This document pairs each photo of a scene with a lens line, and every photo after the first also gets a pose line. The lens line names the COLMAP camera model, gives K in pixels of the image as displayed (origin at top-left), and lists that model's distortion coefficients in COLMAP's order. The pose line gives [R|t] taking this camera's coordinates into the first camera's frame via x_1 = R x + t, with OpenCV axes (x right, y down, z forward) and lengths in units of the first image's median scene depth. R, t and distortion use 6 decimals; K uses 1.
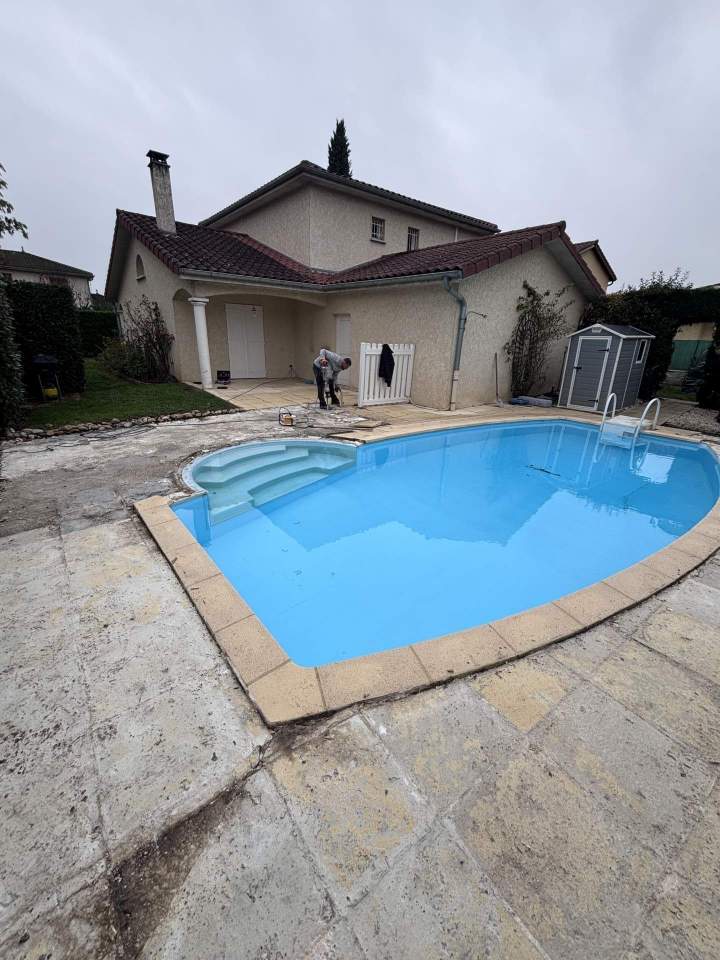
lens RADIAL K [[392.0, 0, 366.7], [0, 392.0, 477.2], [0, 0, 1]] dist [-0.001372, 0.002536]
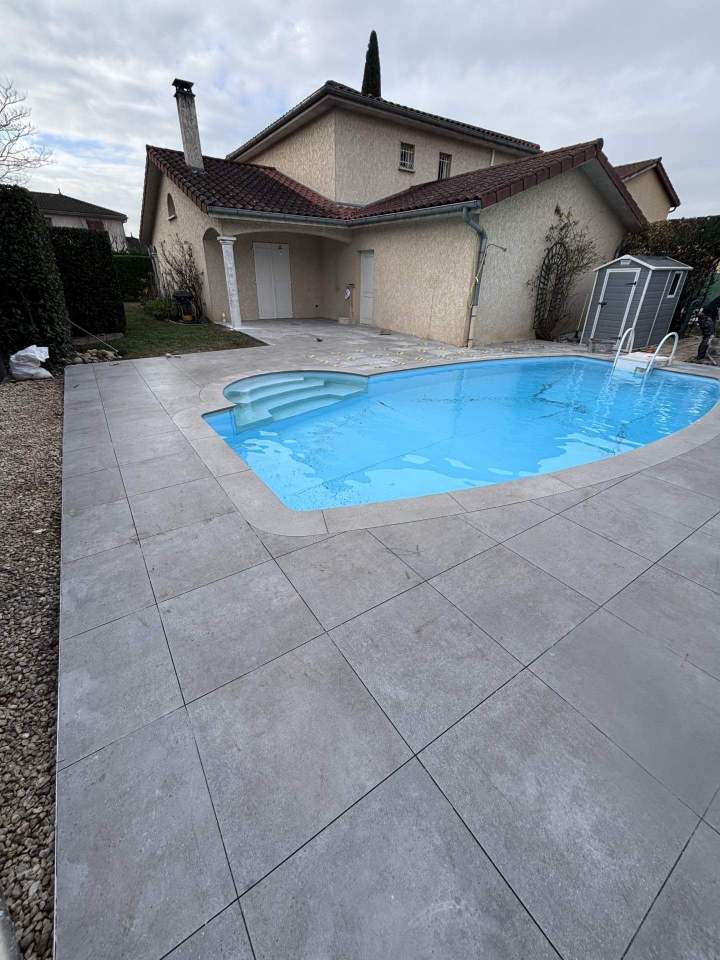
lens RADIAL K [[392.0, 0, 366.7], [0, 392.0, 477.5], [0, 0, 1]] dist [-0.001372, 0.002536]
pose [[0.996261, 0.025560, -0.082521, 0.036598], [-0.015133, 0.992091, 0.124603, 0.034412], [0.085053, -0.122888, 0.988769, -0.062614]]
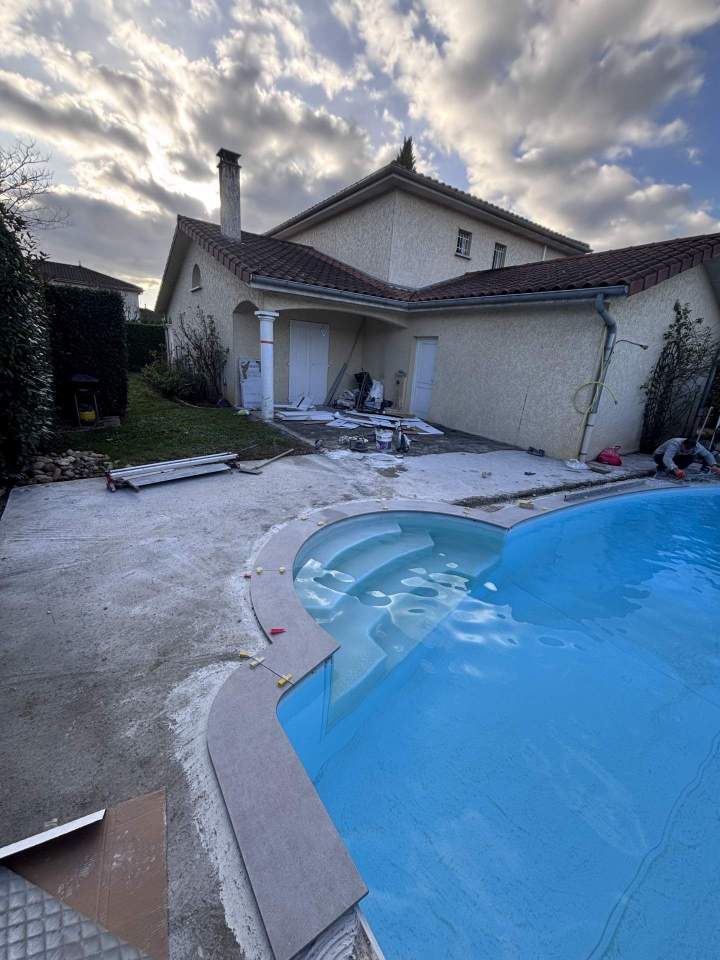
lens RADIAL K [[392.0, 0, 365.8], [0, 392.0, 475.3], [0, 0, 1]] dist [-0.001372, 0.002536]
pose [[0.996456, 0.057424, -0.061471, -0.126975], [-0.060566, 0.996885, -0.050521, -0.069345], [0.058378, 0.054065, 0.996829, 0.171375]]
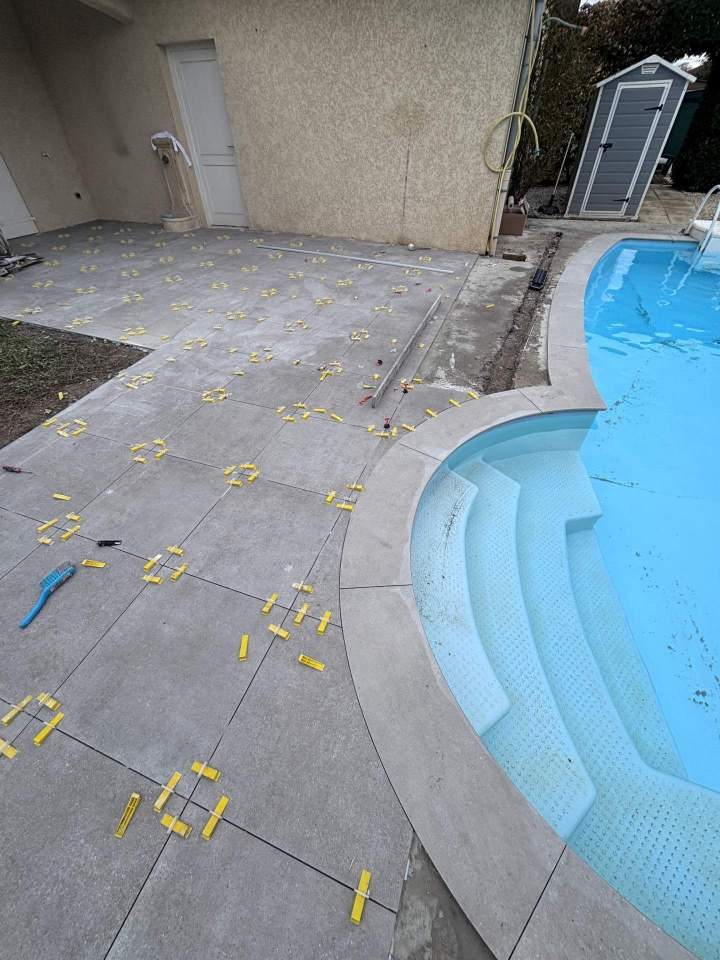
lens RADIAL K [[392.0, 0, 362.2], [0, 392.0, 480.6], [0, 0, 1]] dist [-0.001372, 0.002536]
pose [[0.854154, -0.386048, 0.348407, -0.244756], [0.215875, 0.872764, 0.437814, -0.140095], [-0.473095, -0.298748, 0.828813, 0.401964]]
